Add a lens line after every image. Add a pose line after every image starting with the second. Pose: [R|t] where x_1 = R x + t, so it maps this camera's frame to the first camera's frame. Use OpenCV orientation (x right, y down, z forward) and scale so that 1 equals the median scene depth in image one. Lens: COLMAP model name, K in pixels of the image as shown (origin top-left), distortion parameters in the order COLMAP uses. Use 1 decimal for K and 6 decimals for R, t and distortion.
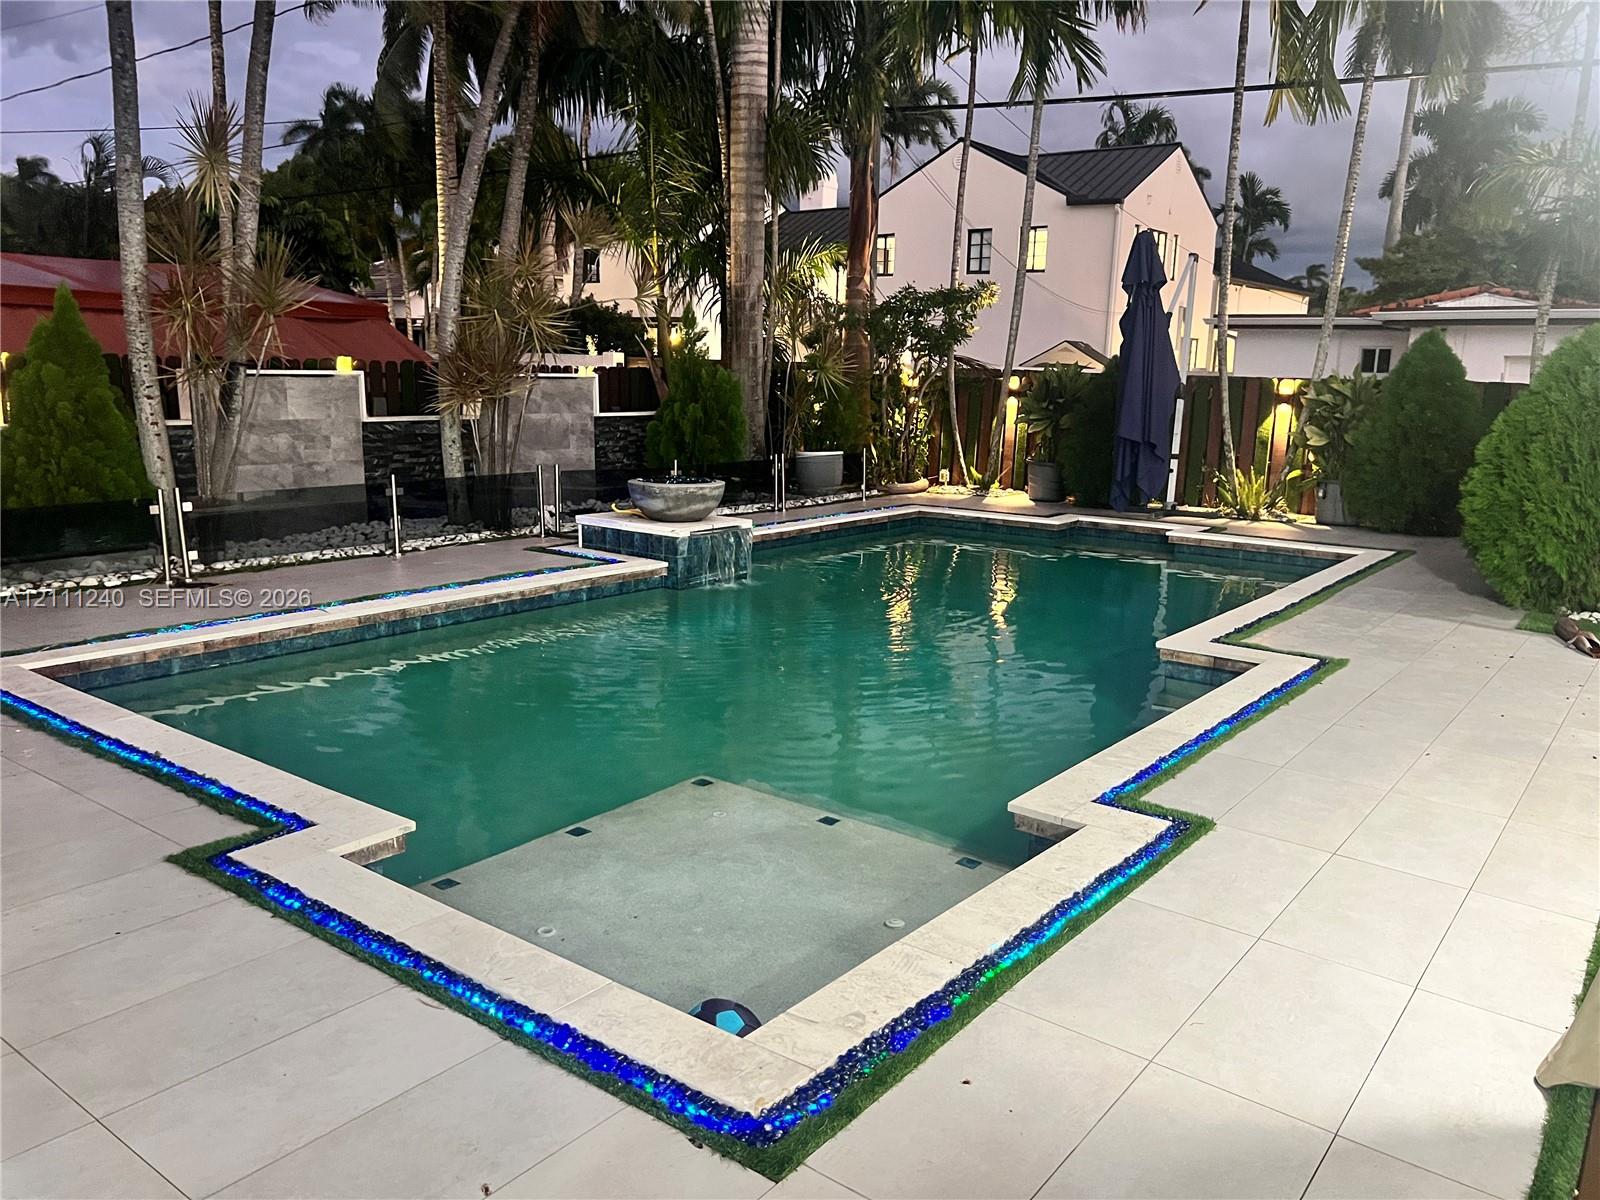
lens RADIAL K [[1234.5, 0, 800.0], [0, 1234.5, 600.0], [0, 0, 1]] dist [0.006206, 0.000361]
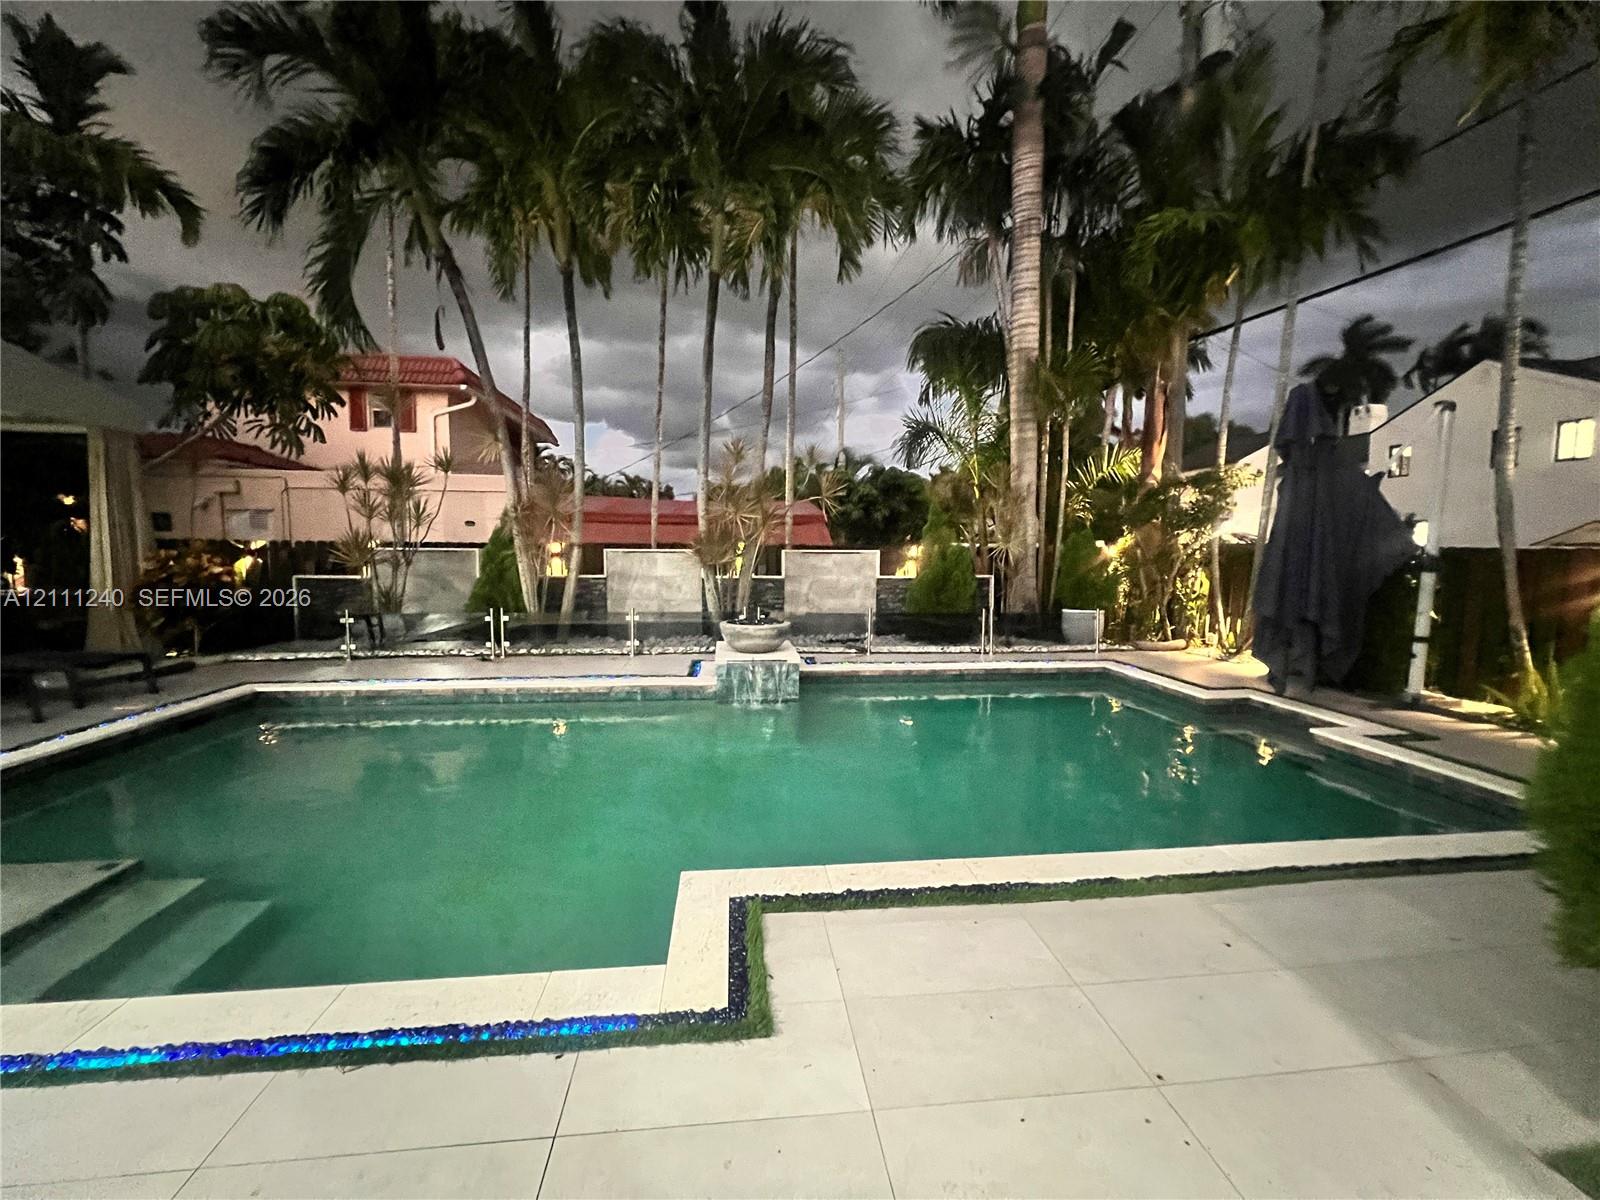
lens RADIAL K [[636.7, 0, 797.1], [0, 636.7, 595.6], [0, 0, 1]] dist [-0.001769, 0.000650]
pose [[0.688543, 0.041150, -0.724027, 0.365094], [-0.126986, 0.989805, -0.064507, -0.071914], [0.713991, 0.136358, 0.686749, 0.441467]]
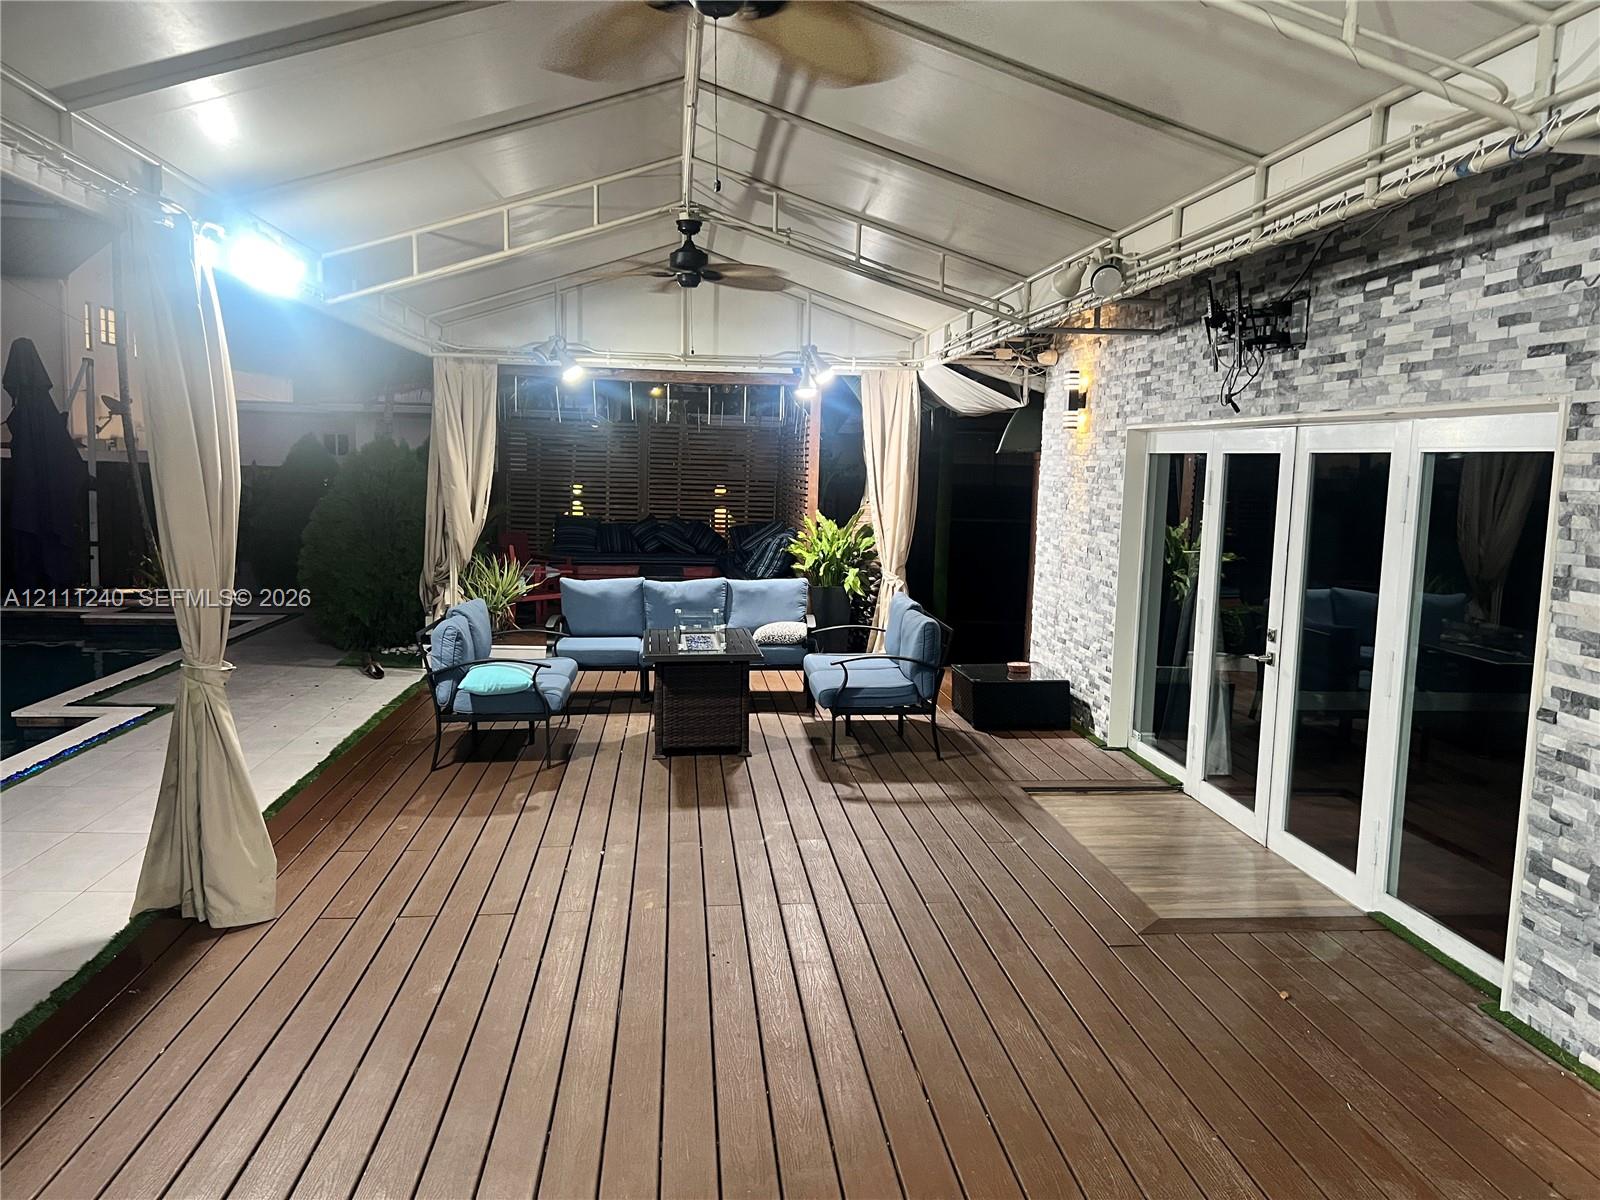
lens RADIAL K [[1234.5, 0, 800.0], [0, 1234.5, 600.0], [0, 0, 1]] dist [0.006206, 0.000361]
pose [[0.736870, -0.082031, 0.671039, 0.032946], [0.117151, 0.993088, -0.007245, 0.013870], [-0.665807, 0.083952, 0.741386, -0.232147]]
